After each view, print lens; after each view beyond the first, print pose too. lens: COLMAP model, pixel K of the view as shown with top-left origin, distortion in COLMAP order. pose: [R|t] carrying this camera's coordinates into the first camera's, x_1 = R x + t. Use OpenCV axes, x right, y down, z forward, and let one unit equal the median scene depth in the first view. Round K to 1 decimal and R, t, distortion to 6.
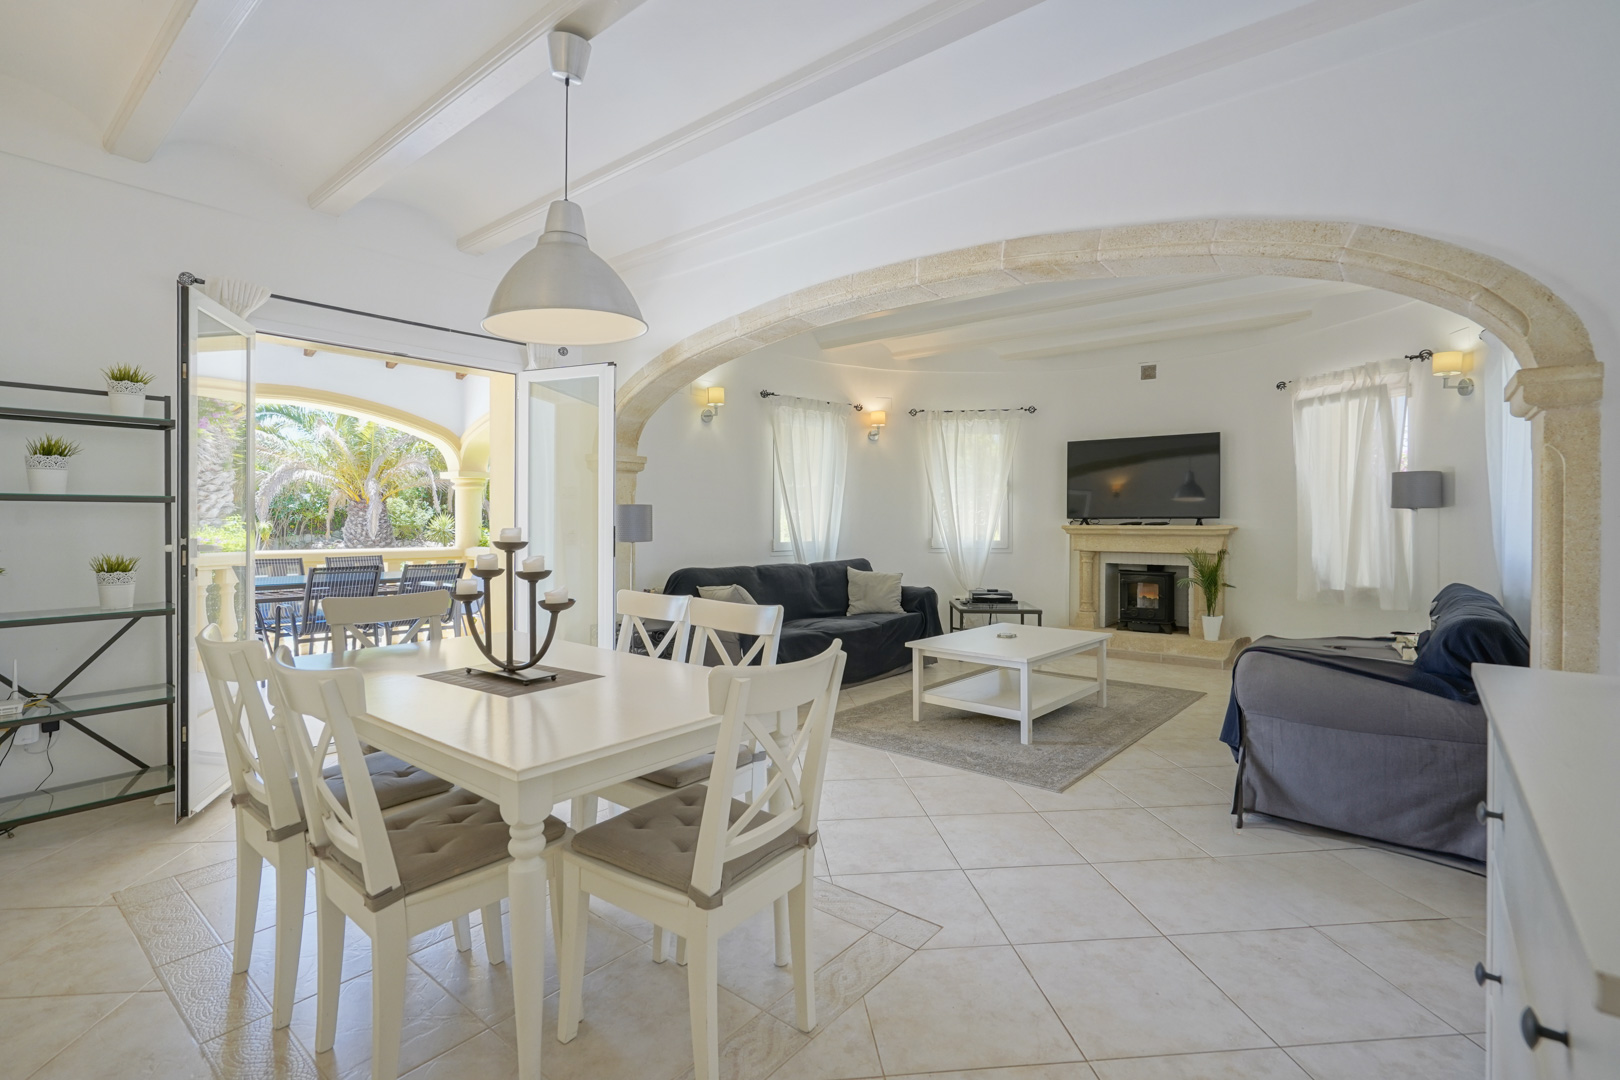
lens RADIAL K [[739.4, 0, 808.1], [0, 739.4, 542.7], [0, 0, 1]] dist [-0.003998, 0.001128]
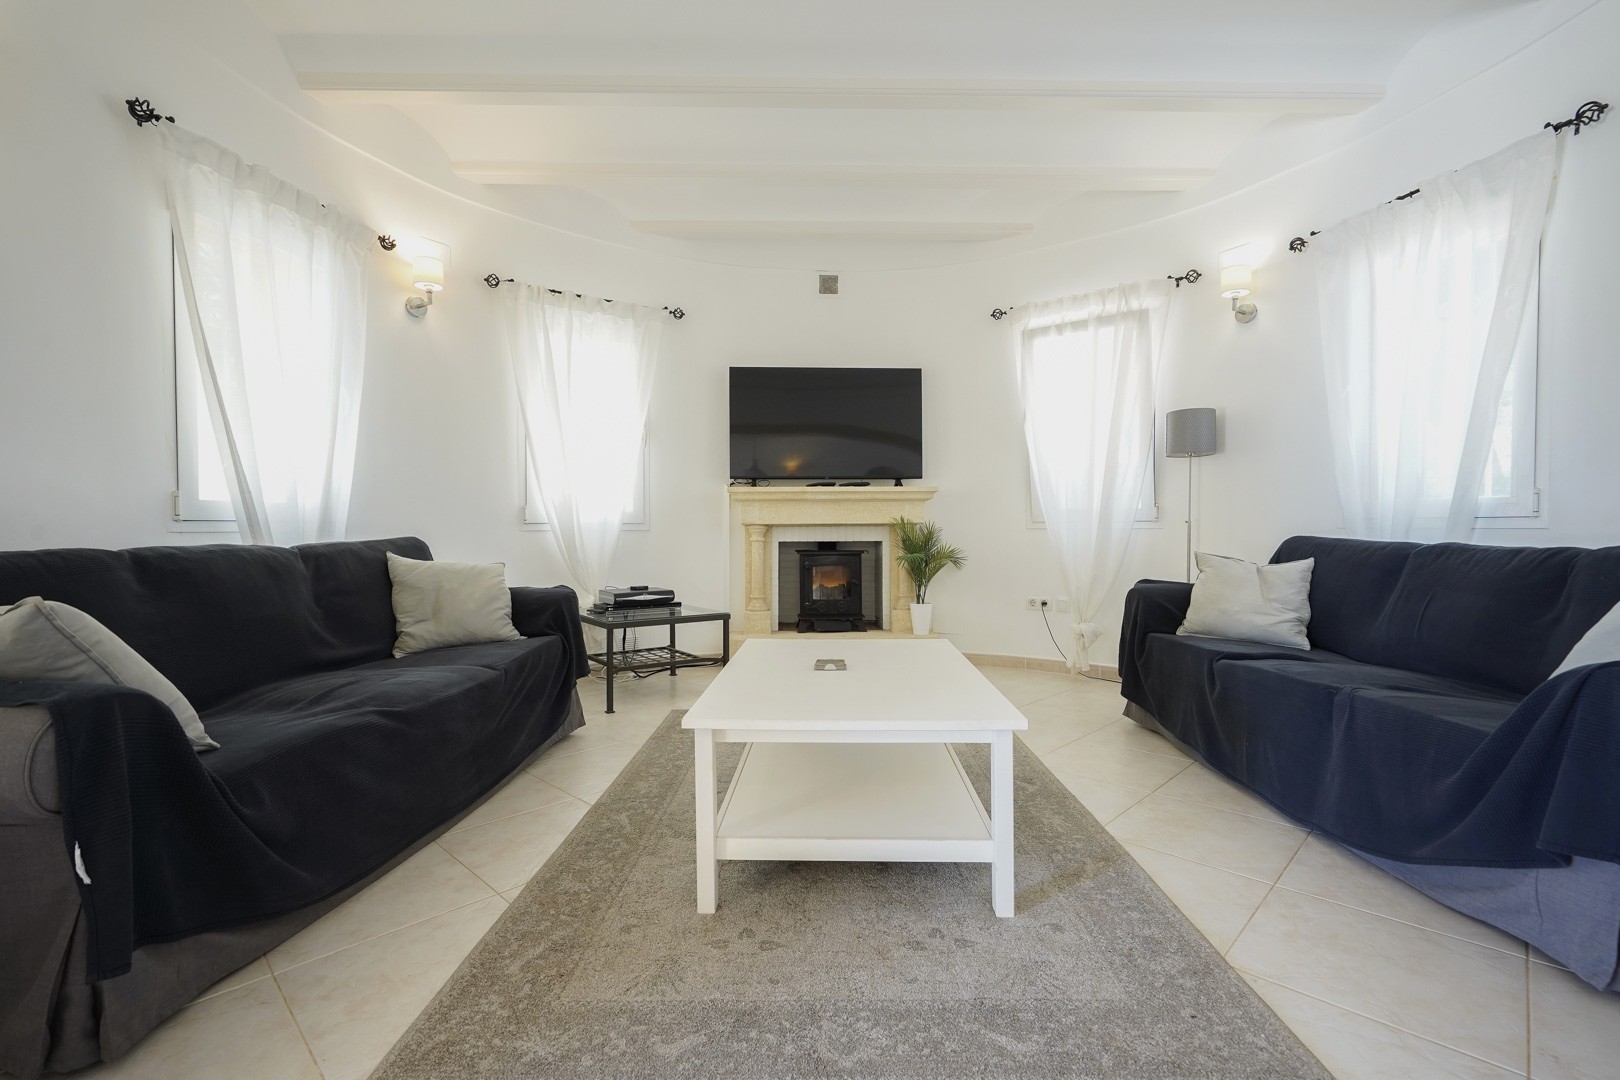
lens RADIAL K [[739.4, 0, 808.1], [0, 739.4, 542.7], [0, 0, 1]] dist [-0.003998, 0.001128]
pose [[0.766440, -0.016808, 0.642096, -0.042996], [0.022711, 0.999742, -0.000939, 0.033102], [-0.641915, 0.015302, 0.766623, 0.471369]]
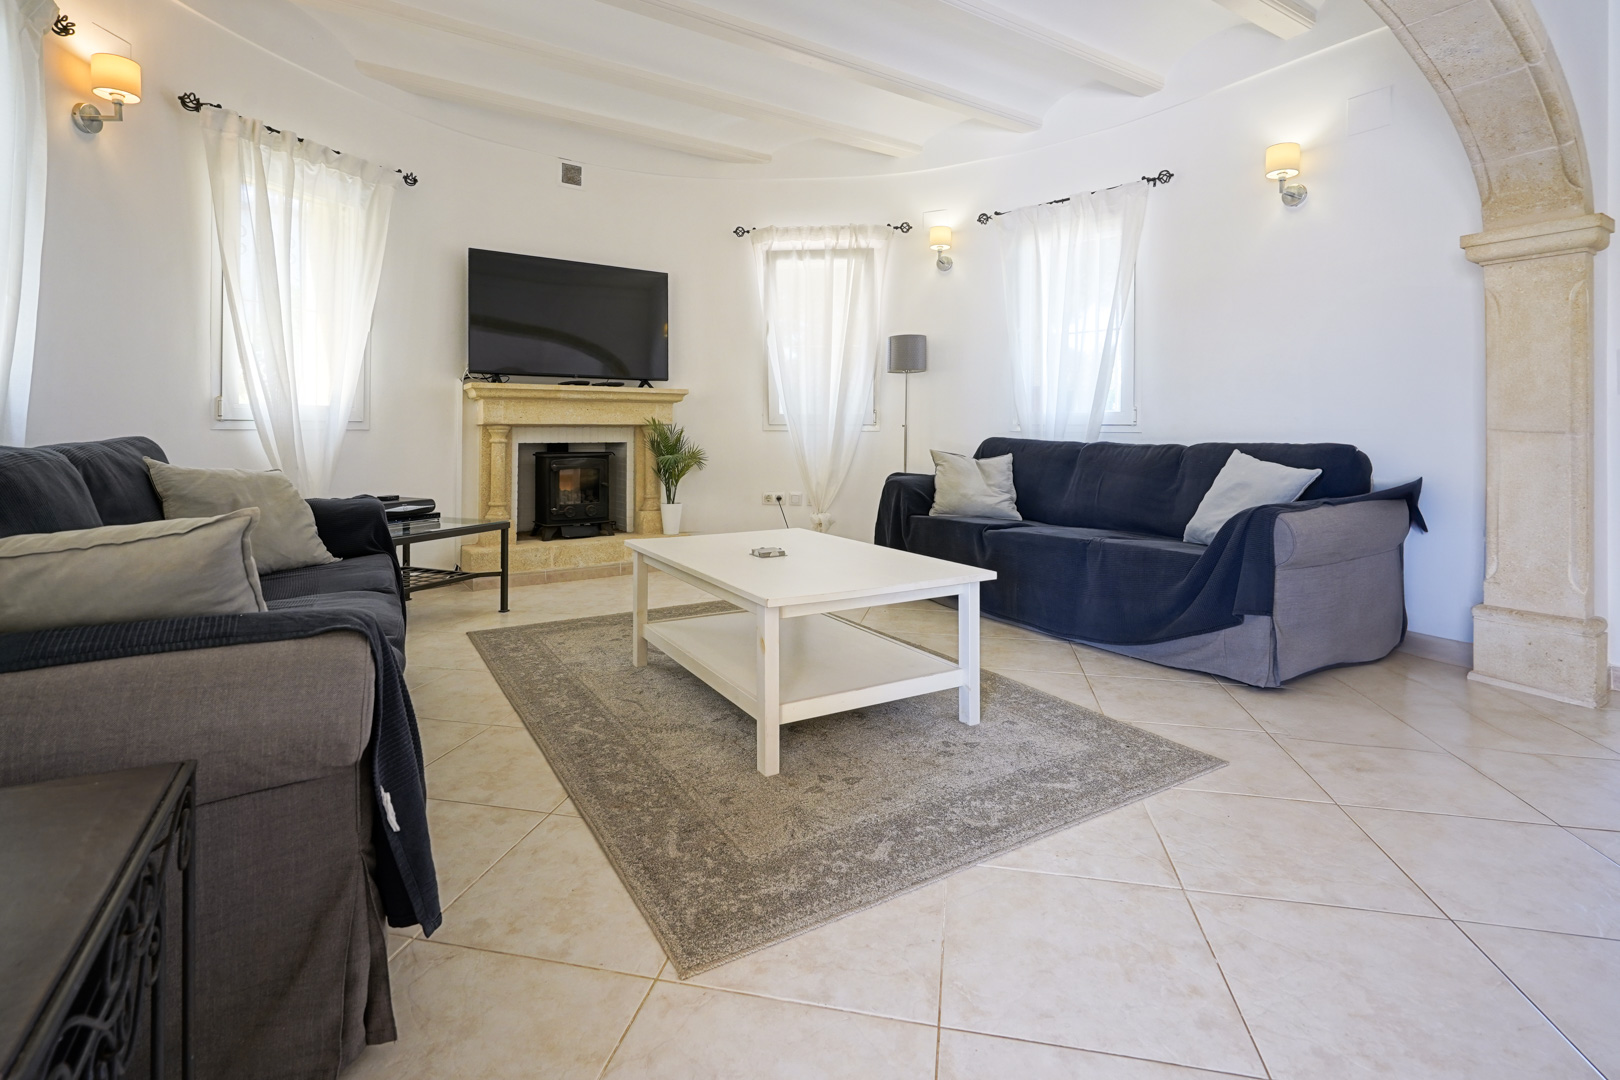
lens RADIAL K [[783.2, 0, 803.7], [0, 783.2, 428.5], [0, 0, 1]] dist [-0.002901, 0.000469]
pose [[0.308014, 0.001163, 0.951381, -0.204326], [0.024189, 0.999666, -0.009054, 0.029698], [-0.951074, 0.025802, 0.307883, 0.594284]]
